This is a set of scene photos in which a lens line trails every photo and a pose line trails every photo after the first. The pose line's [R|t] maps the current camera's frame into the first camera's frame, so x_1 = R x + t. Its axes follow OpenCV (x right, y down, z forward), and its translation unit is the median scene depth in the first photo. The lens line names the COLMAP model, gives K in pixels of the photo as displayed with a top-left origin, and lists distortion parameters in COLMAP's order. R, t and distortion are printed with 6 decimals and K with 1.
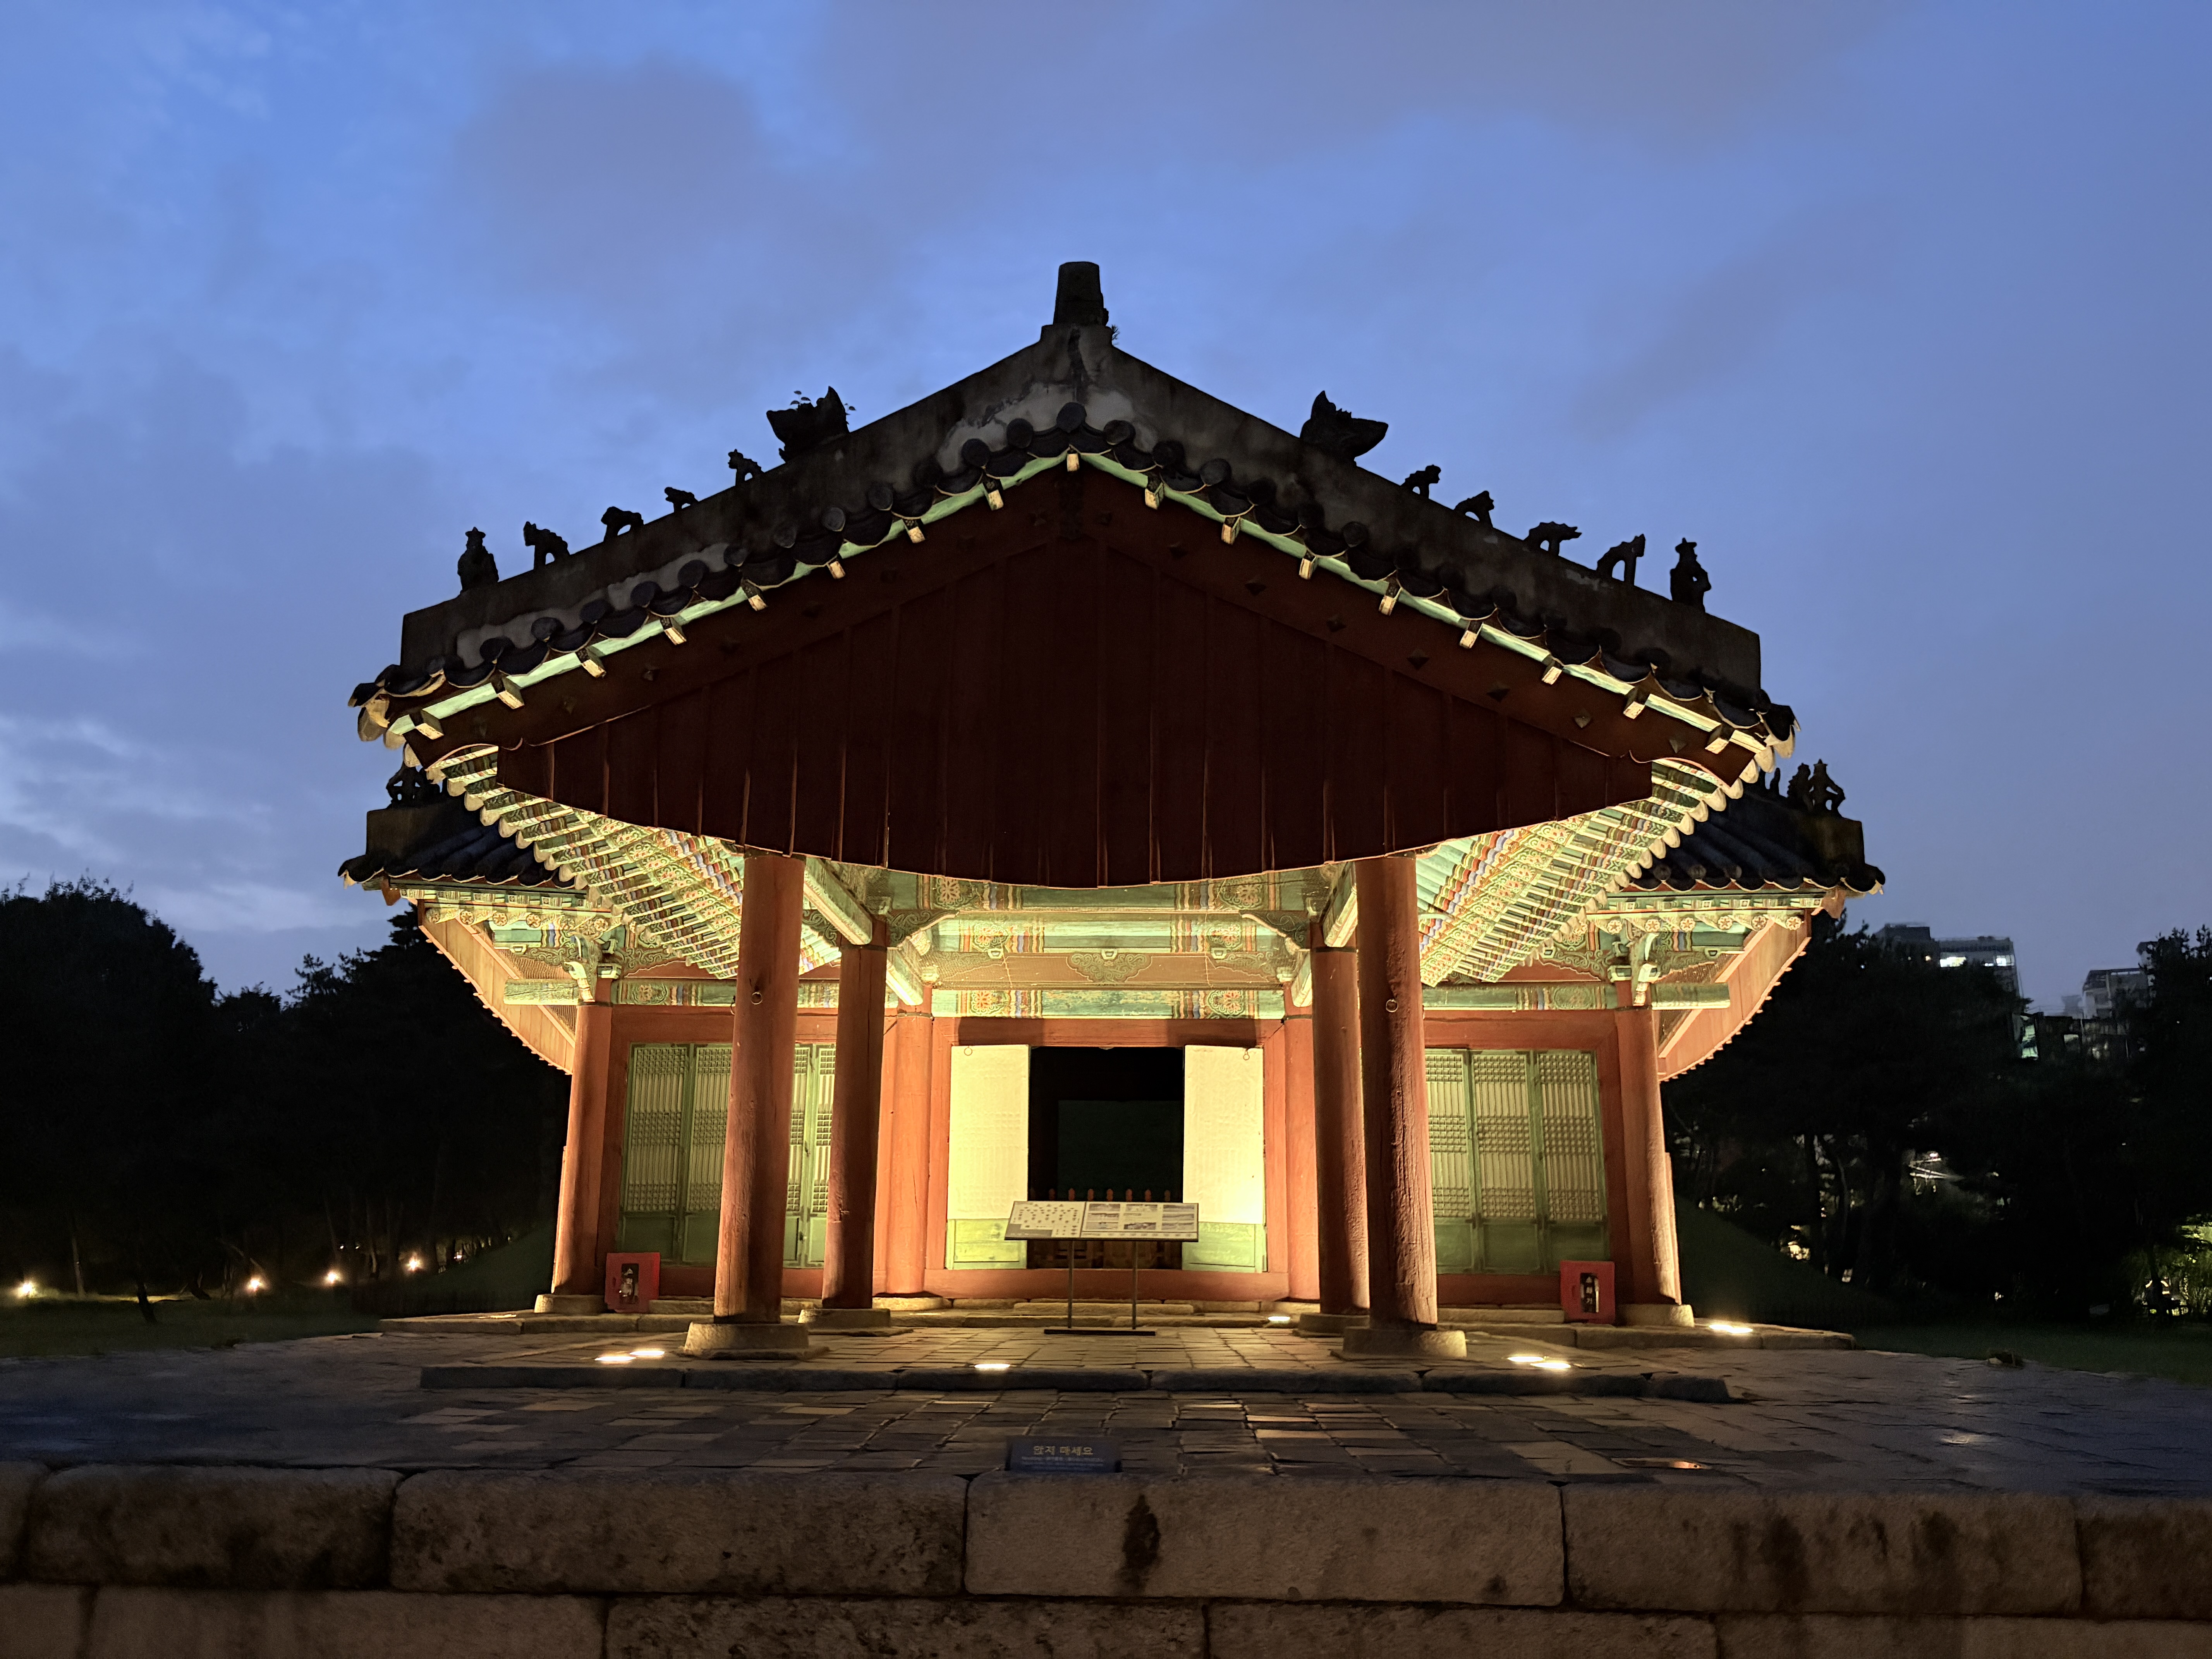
lens RADIAL K [[1972.4, 0, 1106.0], [0, 1972.4, 829.5], [0, 0, 1]] dist [0.002846, -0.001403]
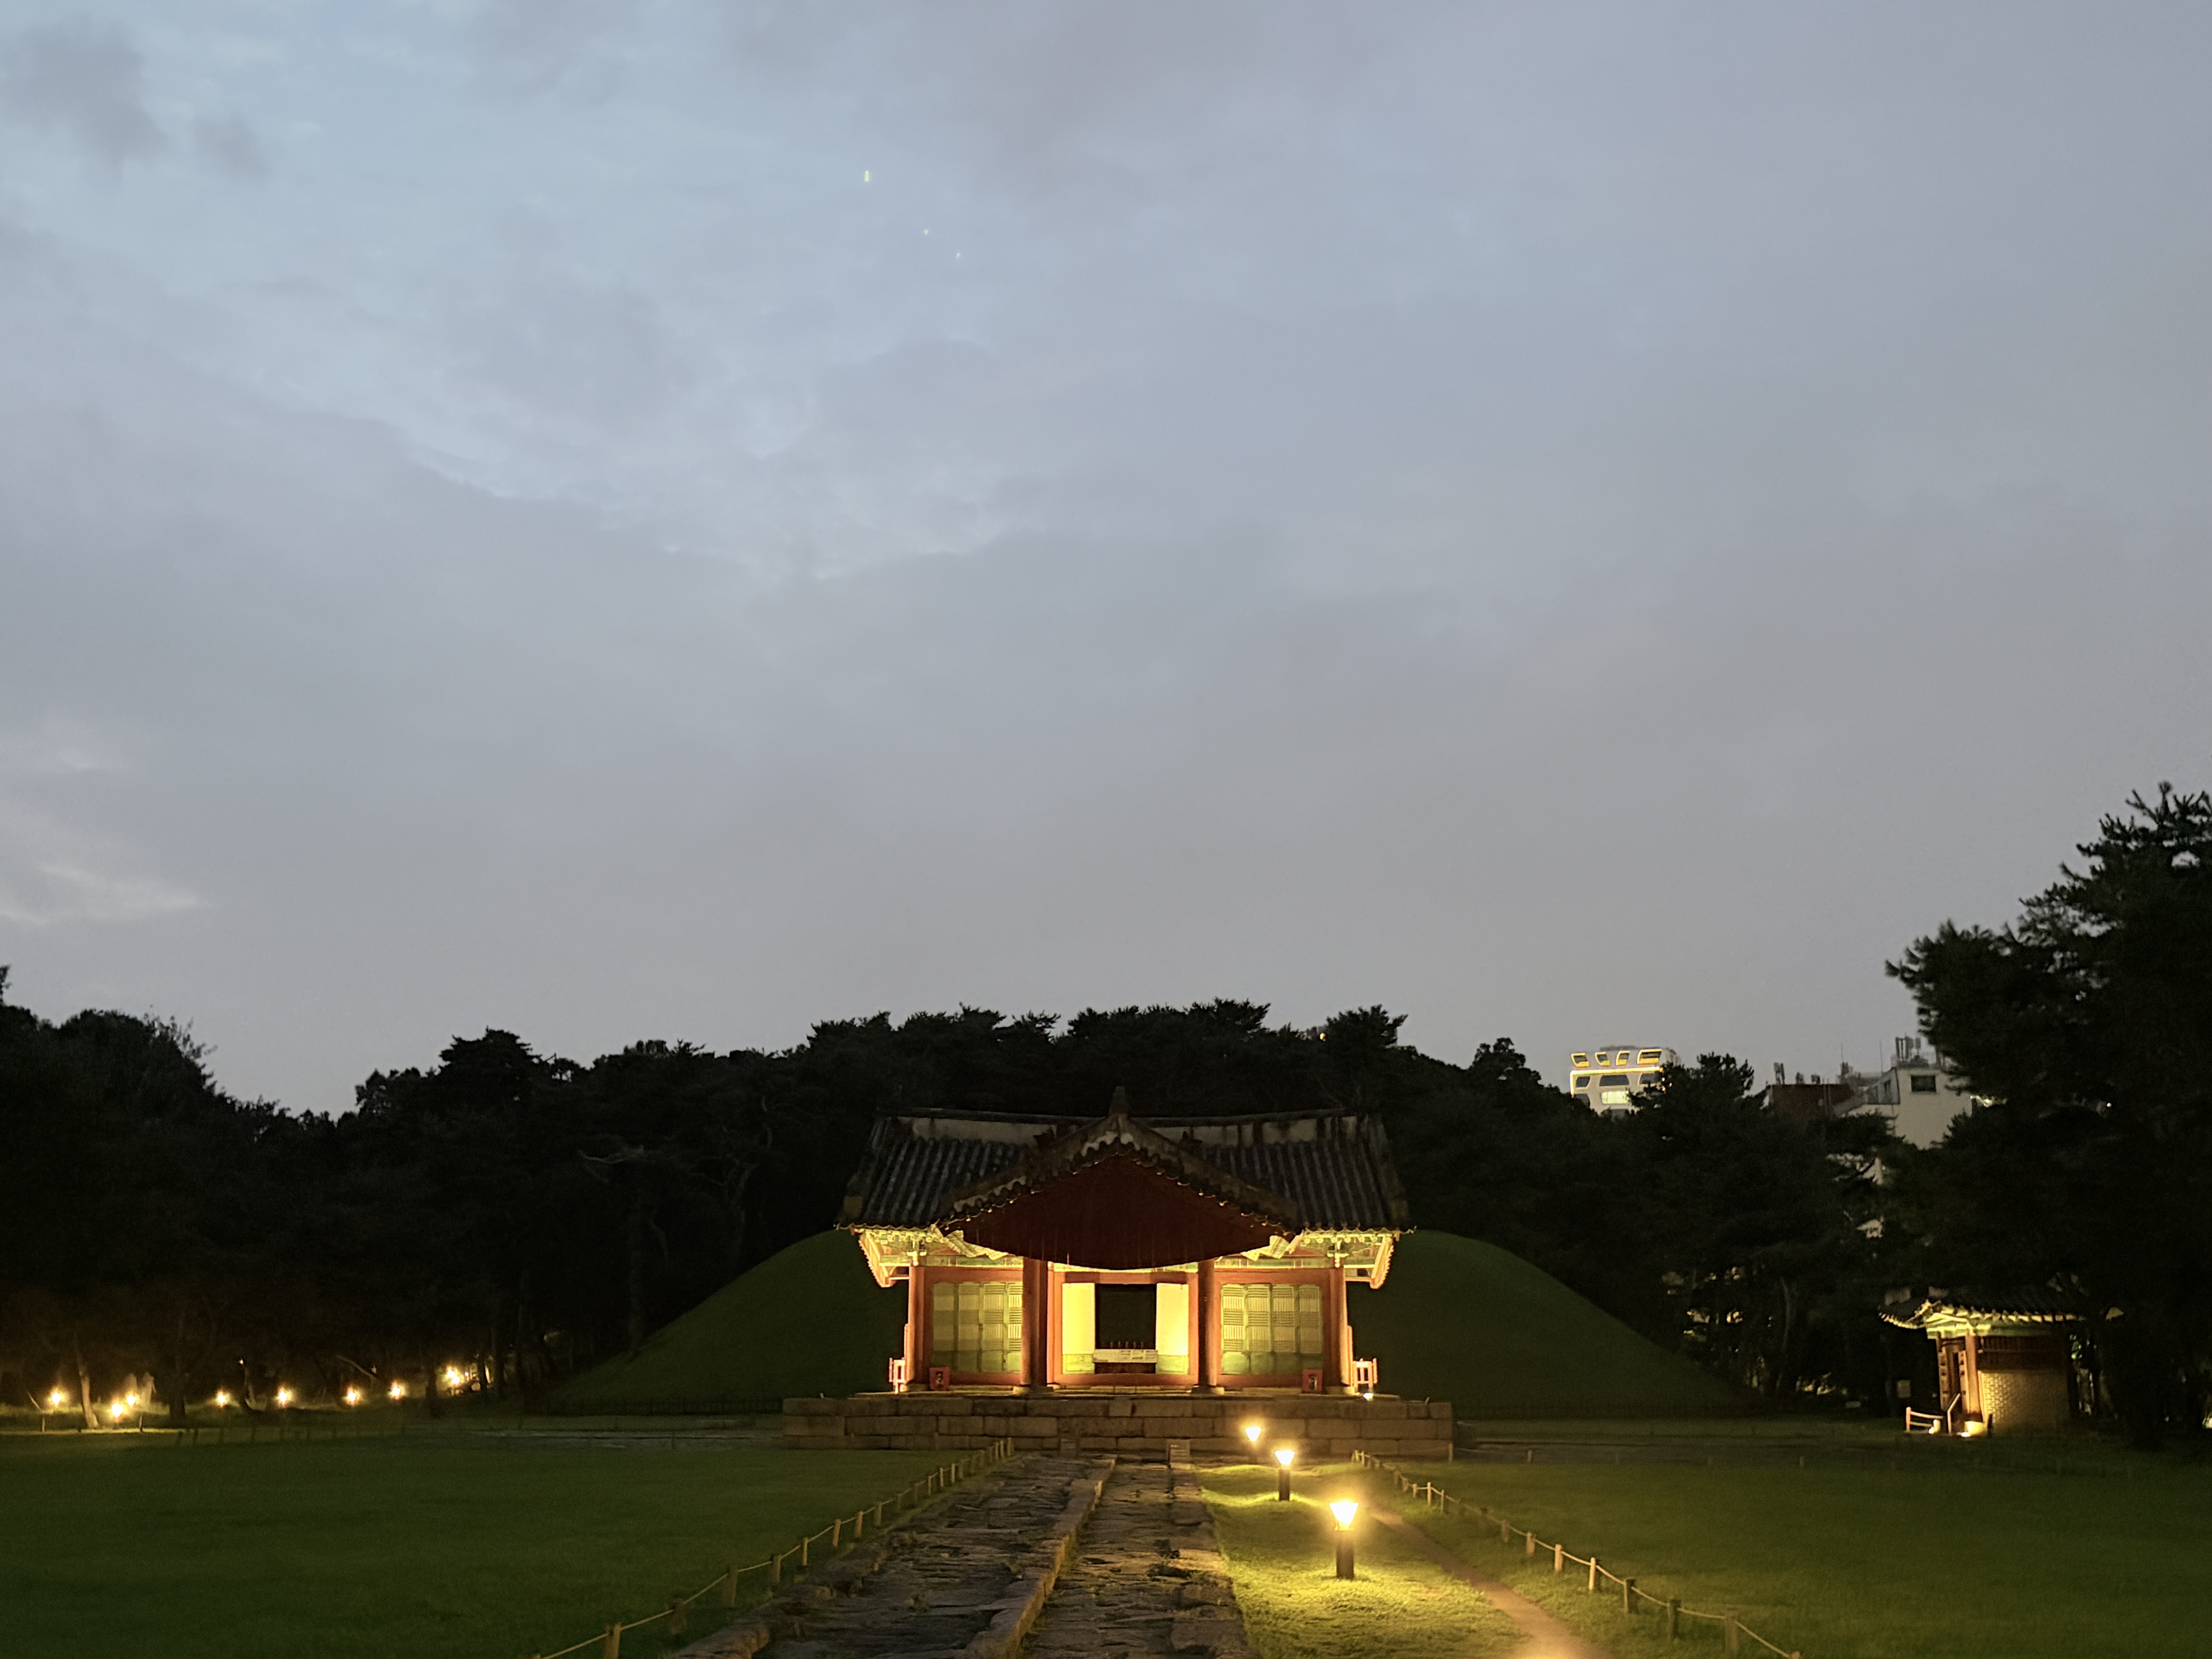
lens RADIAL K [[2333.7, 0, 1106.0], [0, 2333.7, 829.5], [0, 0, 1]] dist [0.007587, 0.001731]
pose [[0.999975, -0.005585, -0.004280, -0.015537], [0.005526, 0.999894, -0.013449, -0.730282], [0.004355, 0.013425, 0.999900, -3.366111]]
